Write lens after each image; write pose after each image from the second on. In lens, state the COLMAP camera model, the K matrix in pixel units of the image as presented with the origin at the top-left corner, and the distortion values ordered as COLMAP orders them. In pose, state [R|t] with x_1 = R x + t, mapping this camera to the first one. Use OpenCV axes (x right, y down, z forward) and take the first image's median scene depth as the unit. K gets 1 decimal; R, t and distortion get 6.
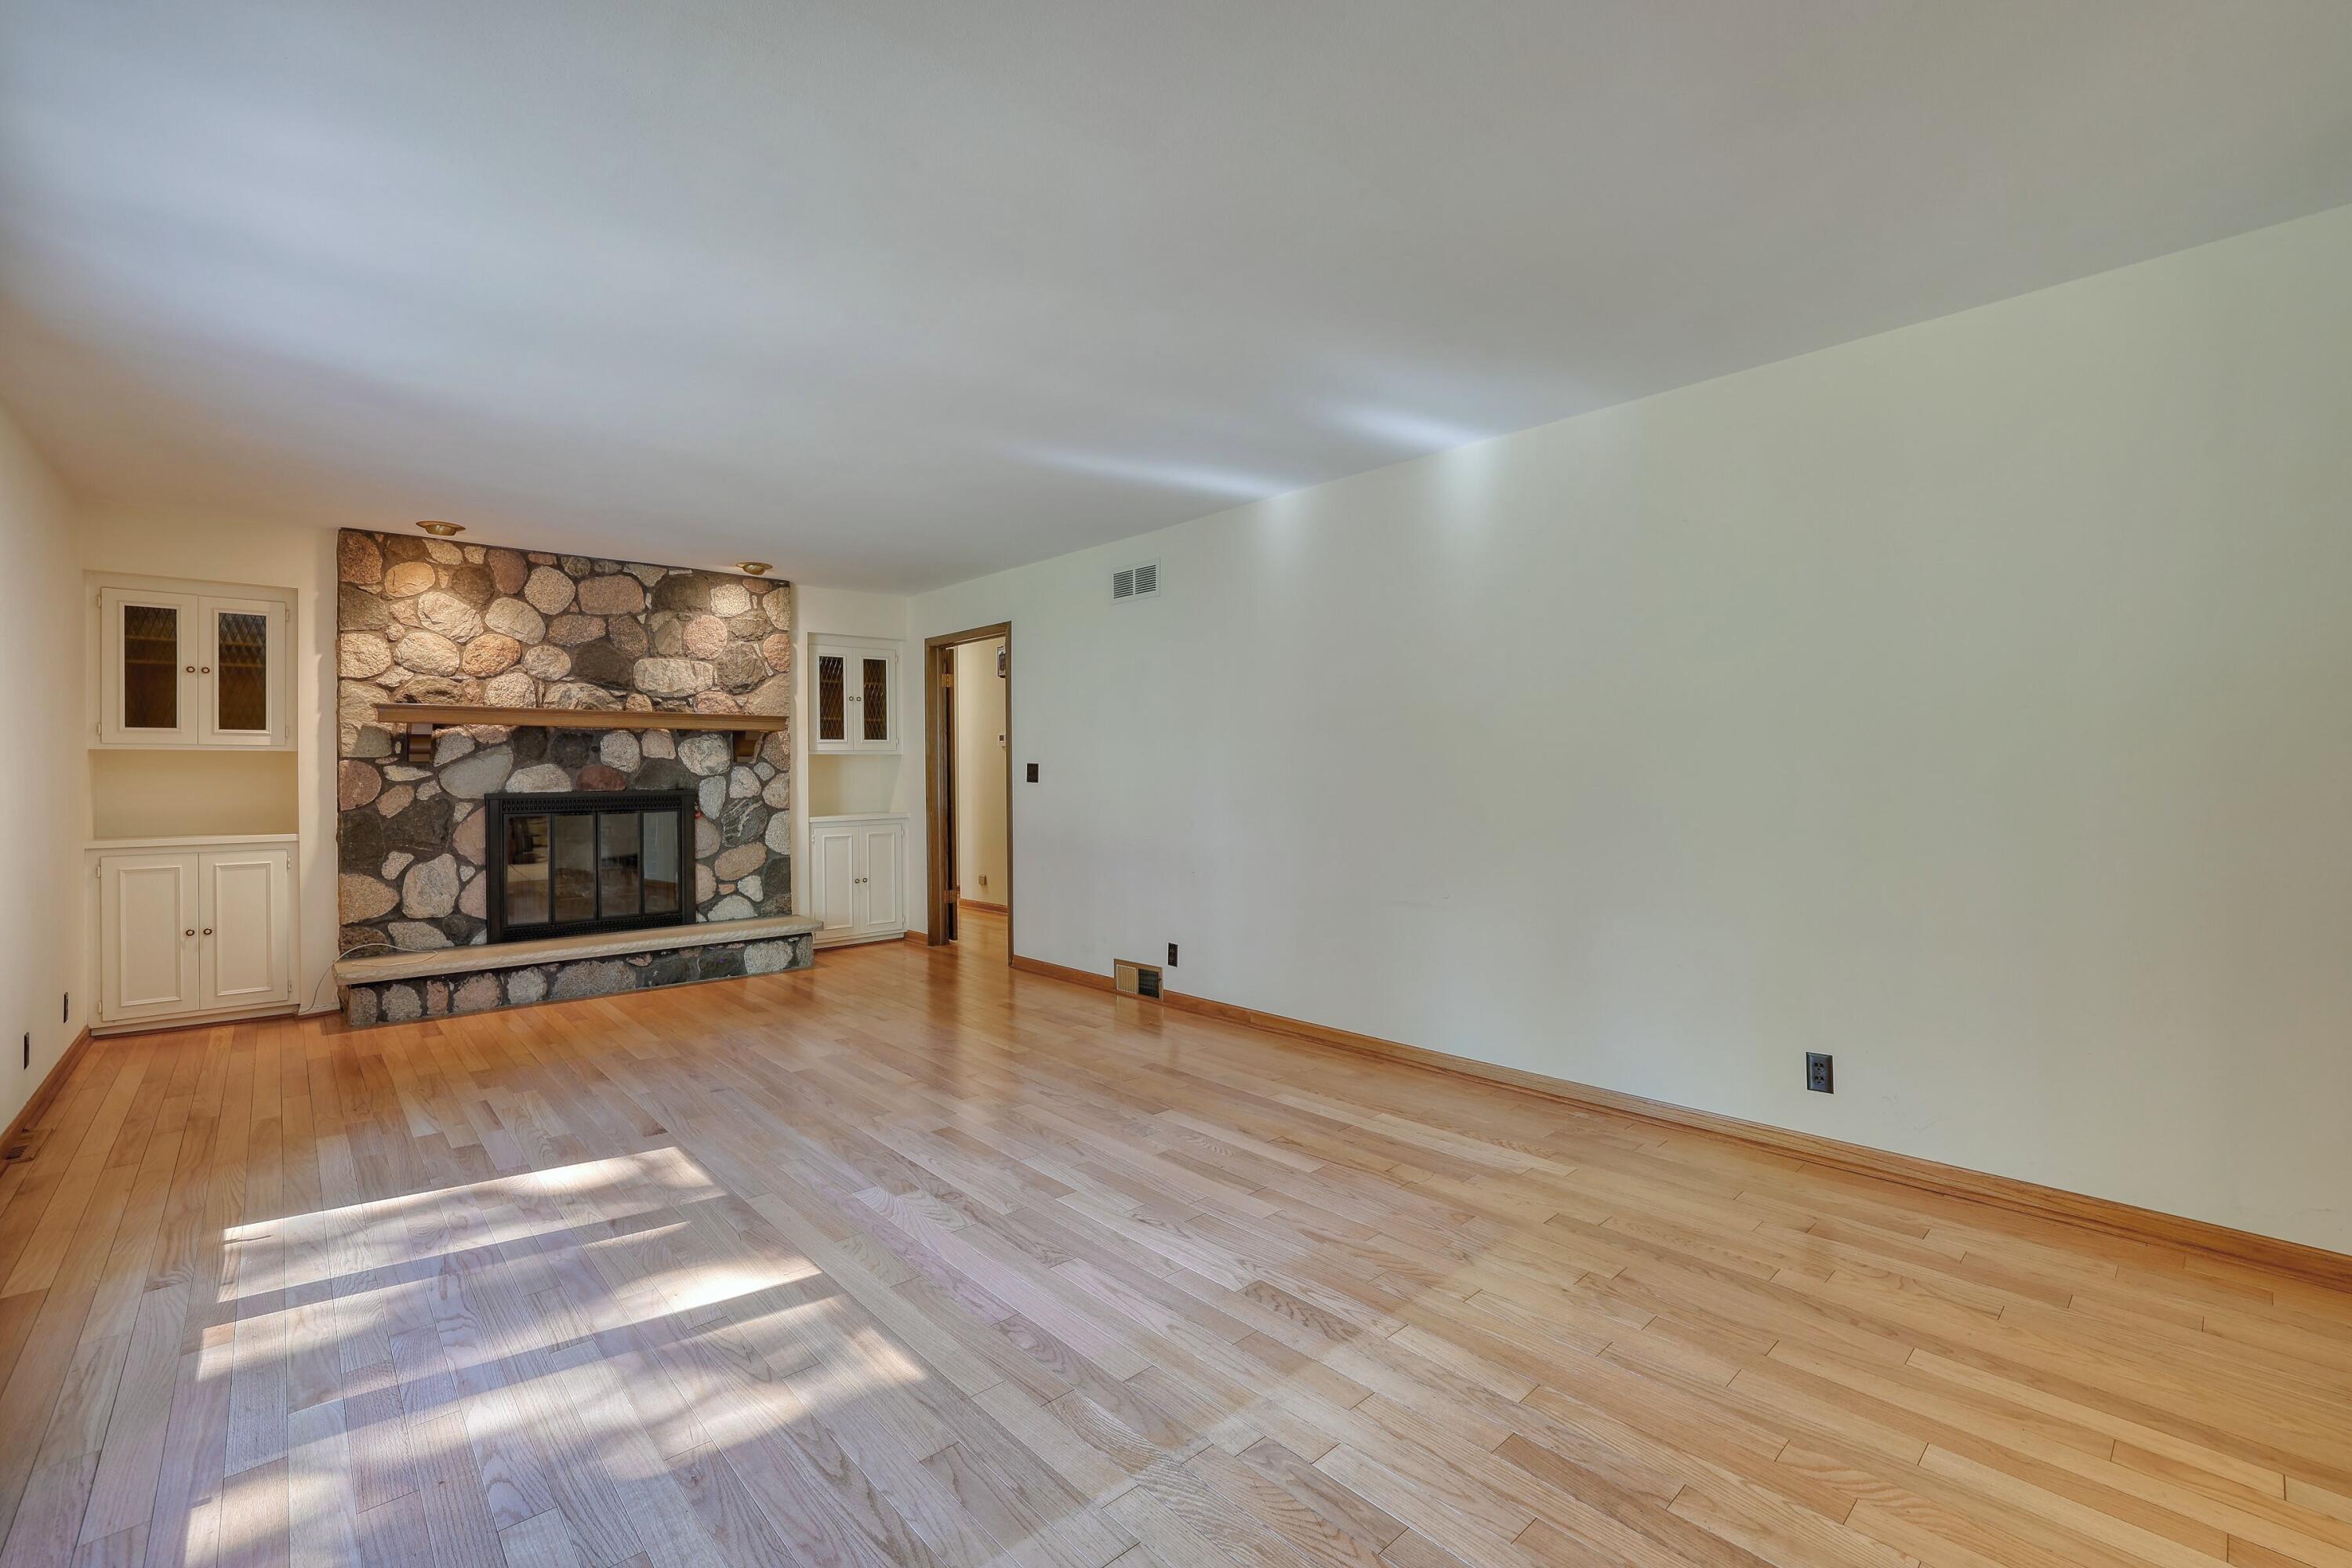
lens RADIAL K [[1012.0, 0, 1172.0], [0, 1012.0, 765.7], [0, 0, 1]] dist [-0.040258, 0.015941]
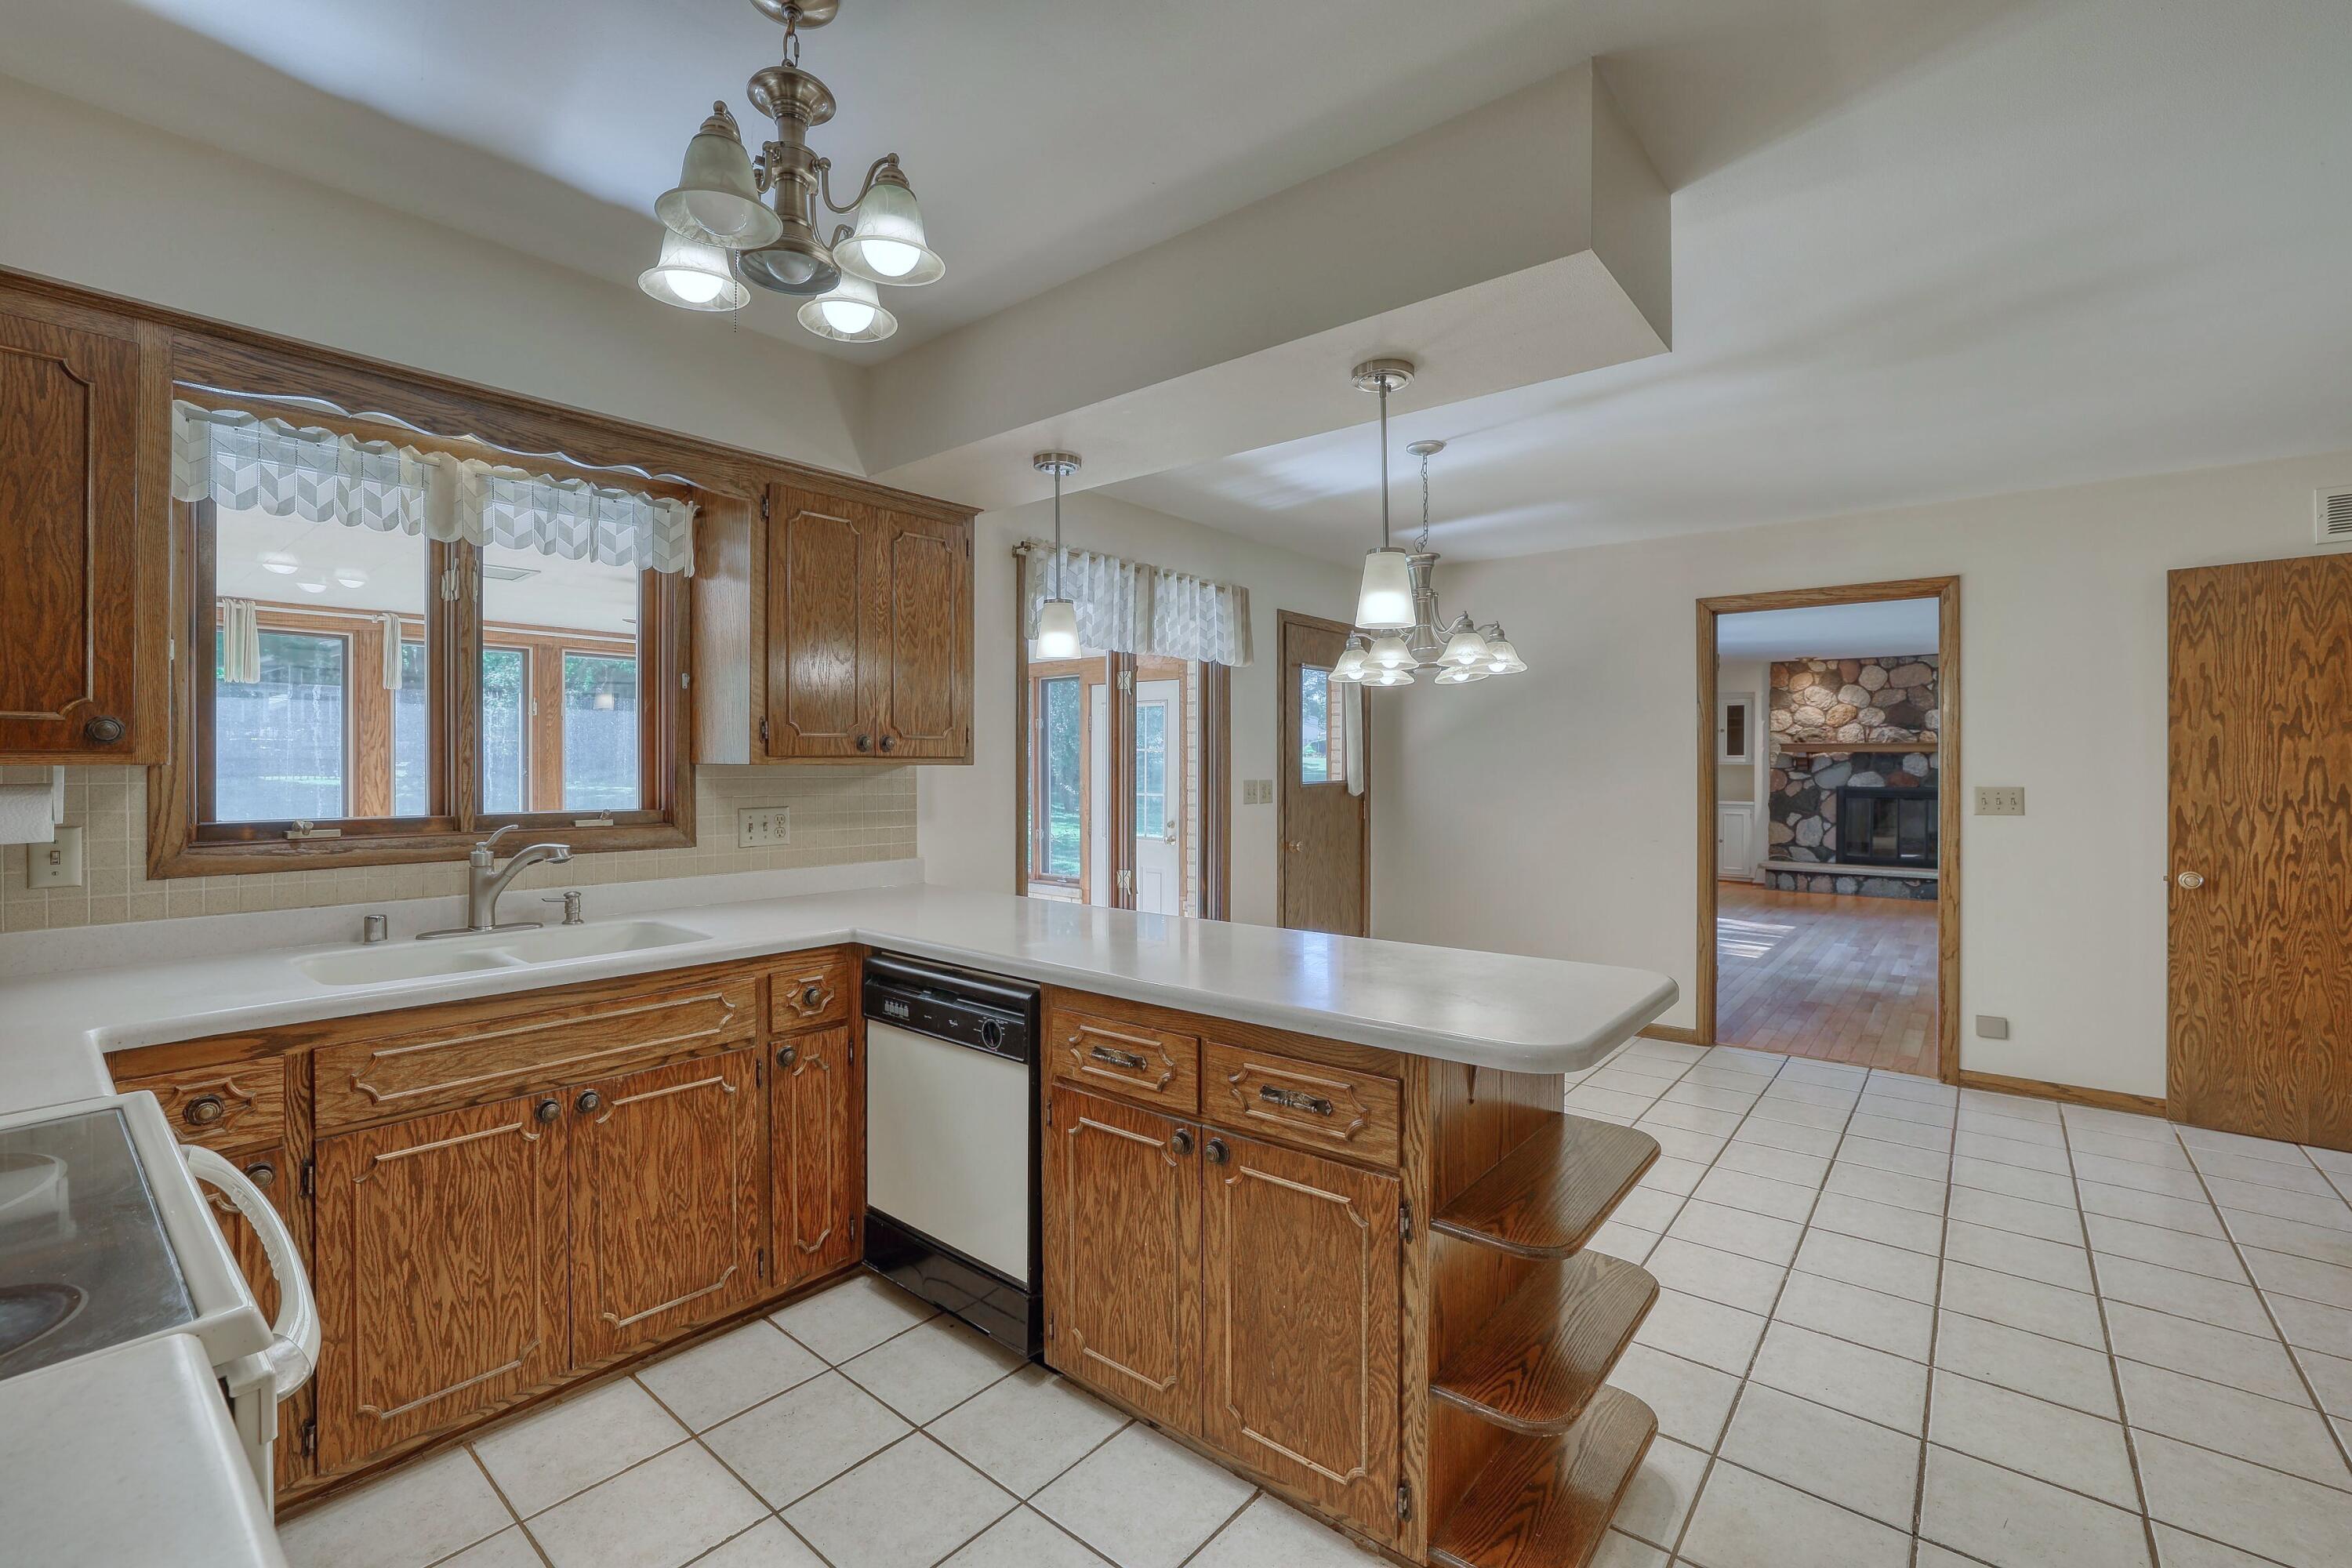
lens RADIAL K [[1013.2, 0, 1152.1], [0, 1013.2, 770.0], [0, 0, 1]] dist [-0.045619, 0.018509]
pose [[0.143038, 0.015278, -0.989599, 1.079067], [0.000234, 0.999880, 0.015471, -0.035926], [0.989717, -0.002444, 0.143017, -0.625753]]
